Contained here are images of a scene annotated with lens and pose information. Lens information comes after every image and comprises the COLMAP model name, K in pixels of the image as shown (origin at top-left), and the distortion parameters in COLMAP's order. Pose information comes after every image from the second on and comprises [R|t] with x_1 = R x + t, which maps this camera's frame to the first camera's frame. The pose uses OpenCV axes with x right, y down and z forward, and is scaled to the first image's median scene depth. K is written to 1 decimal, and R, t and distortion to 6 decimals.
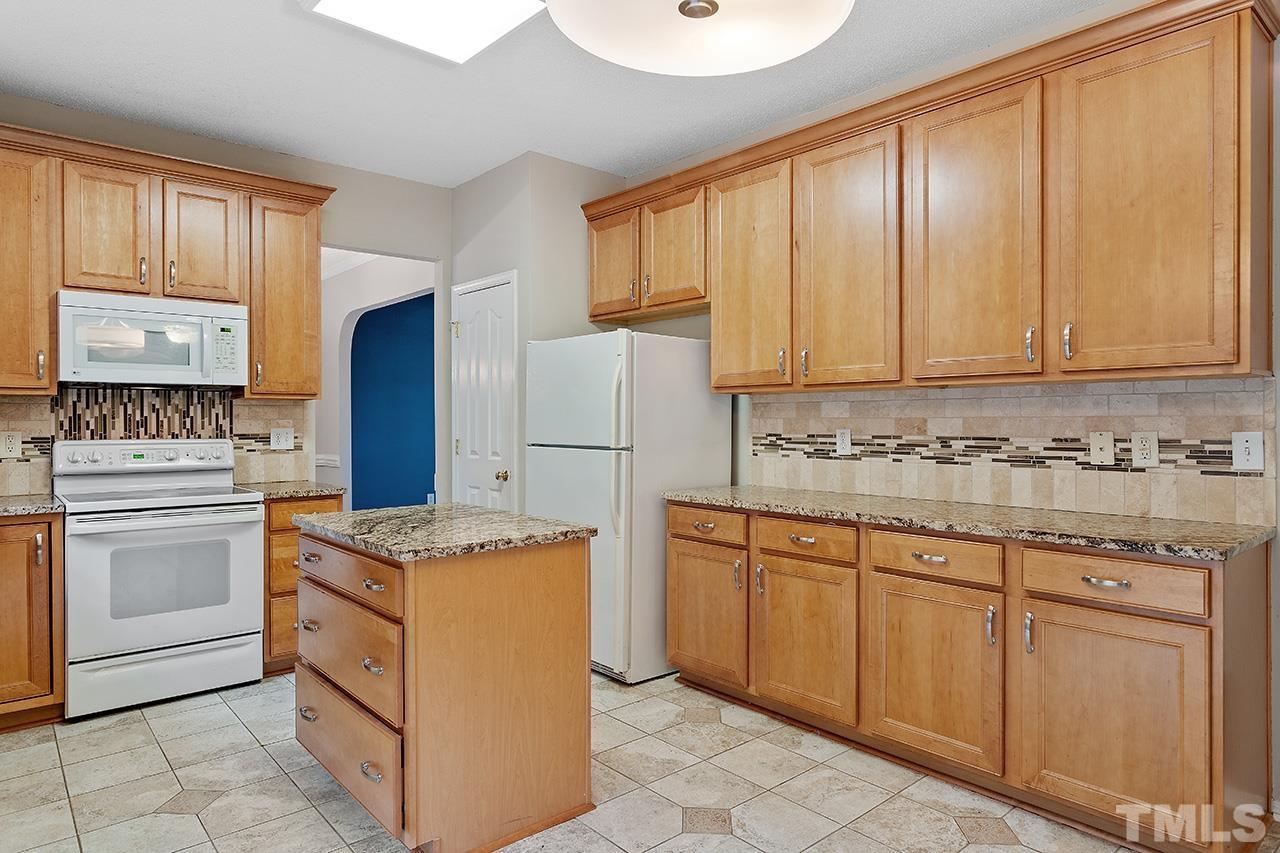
lens RADIAL K [[766.6, 0, 639.6], [0, 766.6, 420.1], [0, 0, 1]] dist [0.001271, 0.002730]
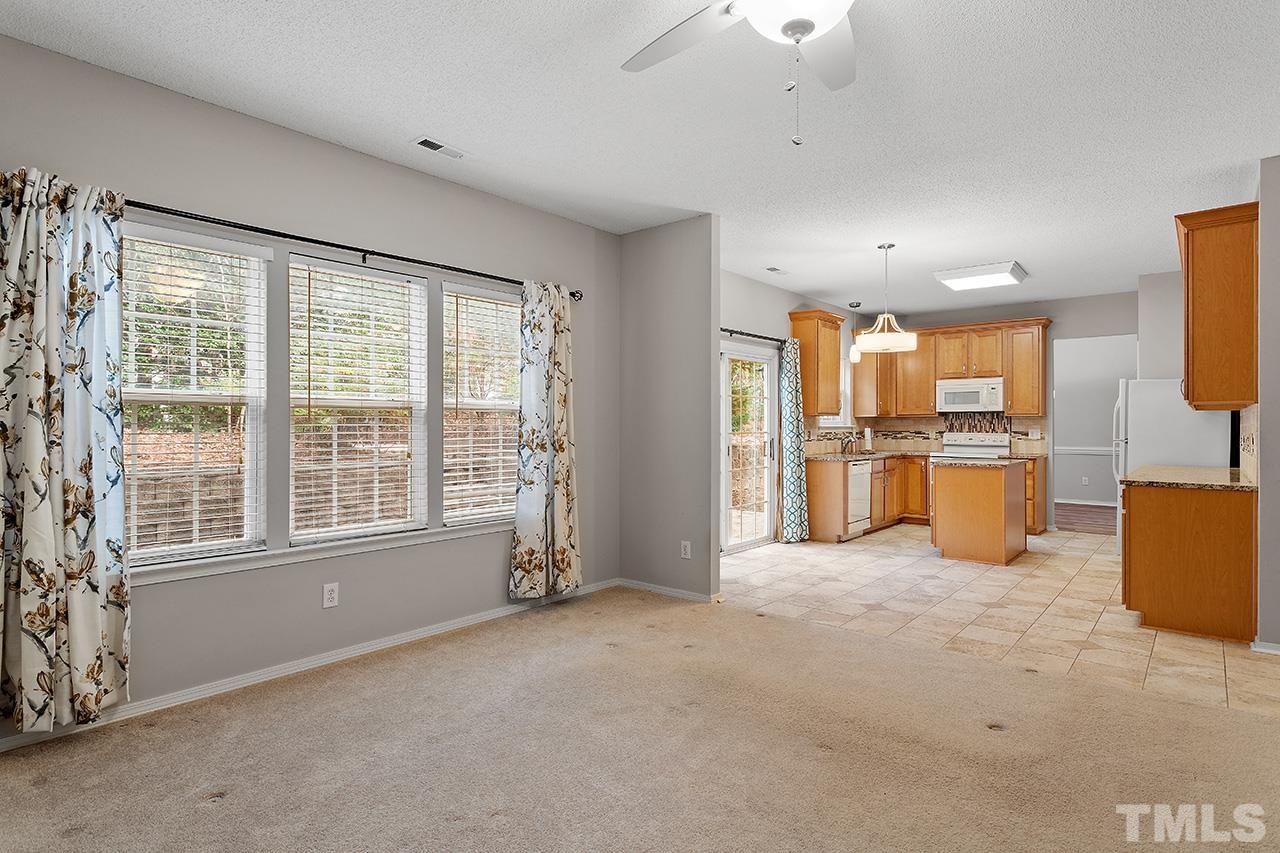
lens RADIAL K [[659.1, 0, 633.7], [0, 659.1, 428.8], [0, 0, 1]] dist [0.003167, -0.000155]
pose [[0.130822, 0.006351, -0.991385, 1.448102], [-0.001219, 0.999980, 0.006245, -0.000849], [0.991405, 0.000392, 0.130827, -0.428697]]
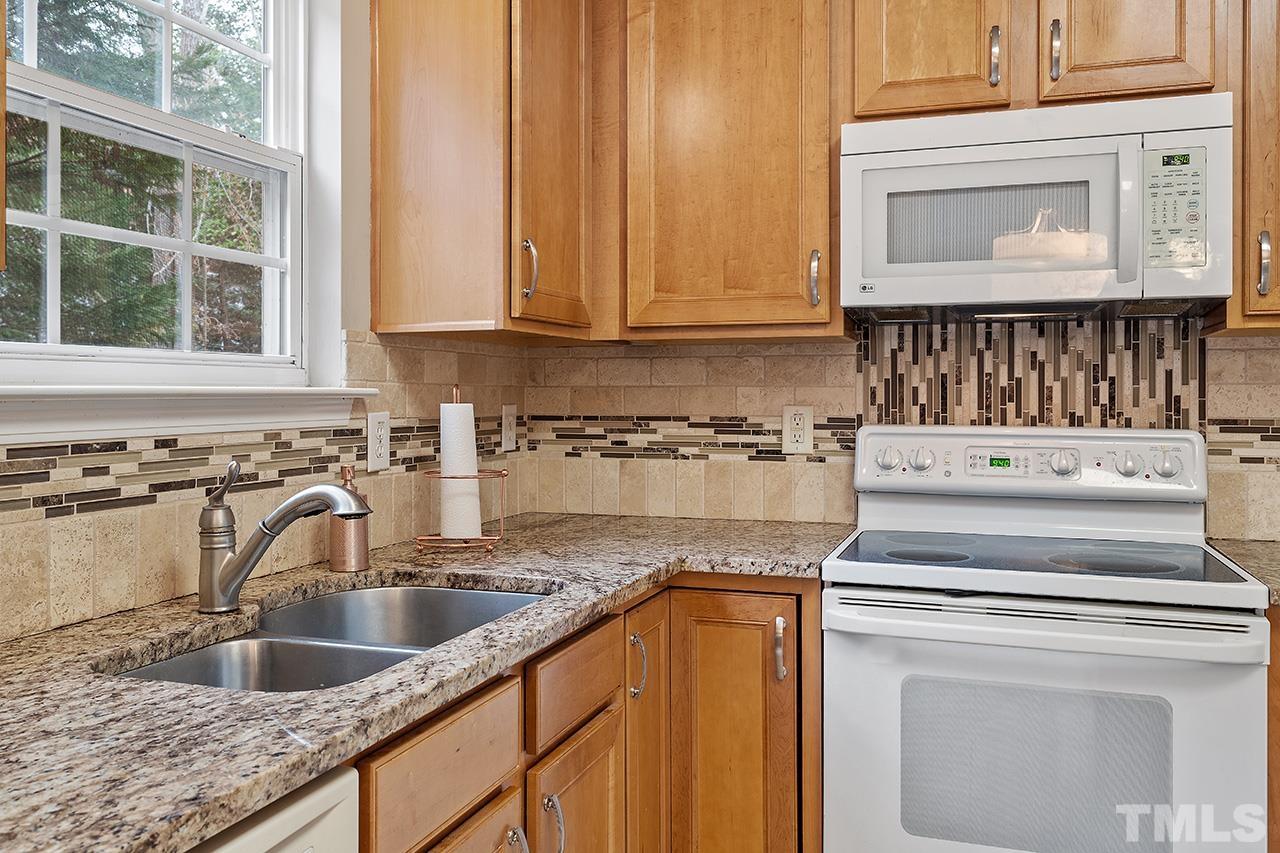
lens RADIAL K [[1030.3, 0, 639.9], [0, 1030.3, 394.6], [0, 0, 1]] dist [0.004533, 0.006014]
pose [[0.495604, 0.005204, -0.868533, -0.218013], [-0.001011, 0.999985, 0.005414, 0.002333], [0.868548, -0.001806, 0.495602, 0.509469]]
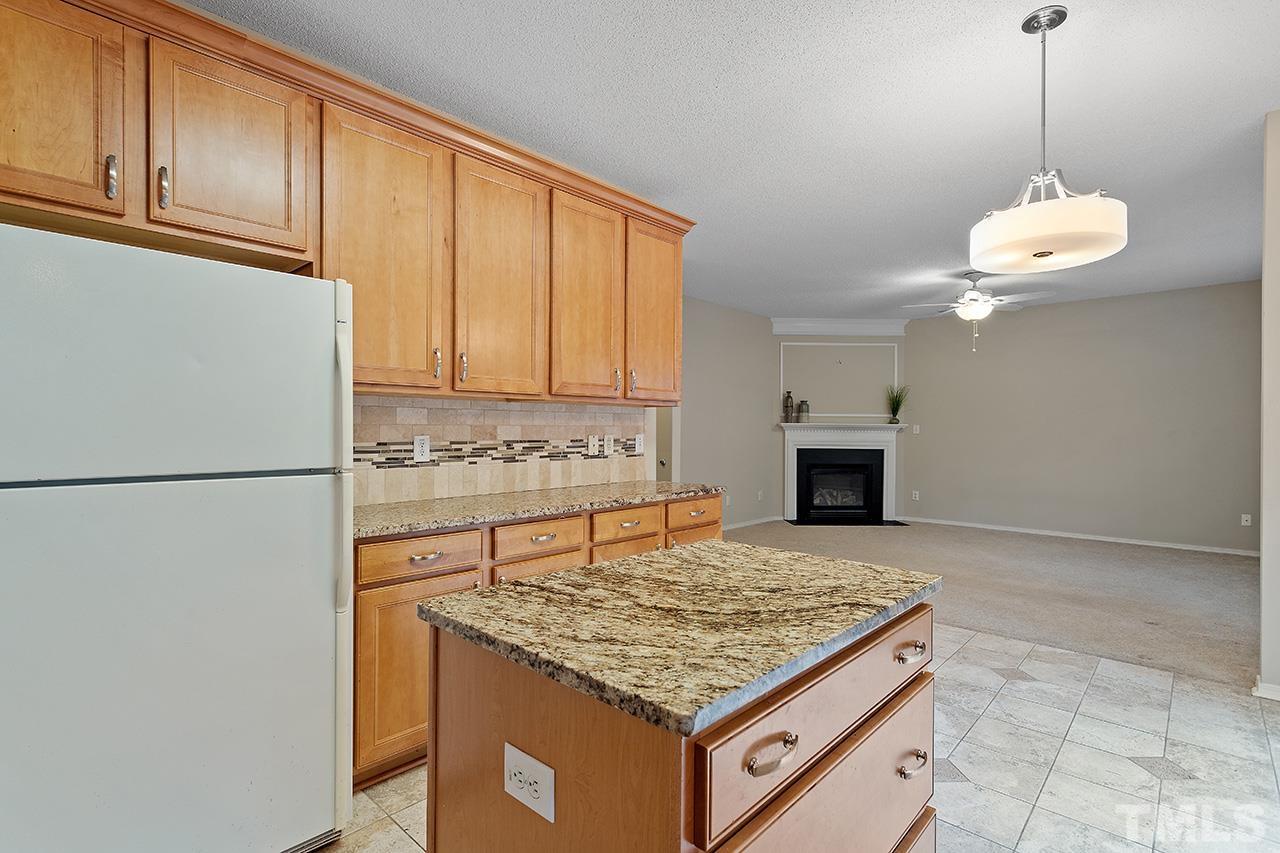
lens RADIAL K [[617.1, 0, 633.3], [0, 617.1, 429.6], [0, 0, 1]] dist [0.007064, 0.001059]
pose [[-0.104737, 0.002446, 0.994497, -0.560370], [-0.002616, 0.999993, -0.002735, 0.005341], [-0.994497, -0.002888, -0.104730, 0.822925]]
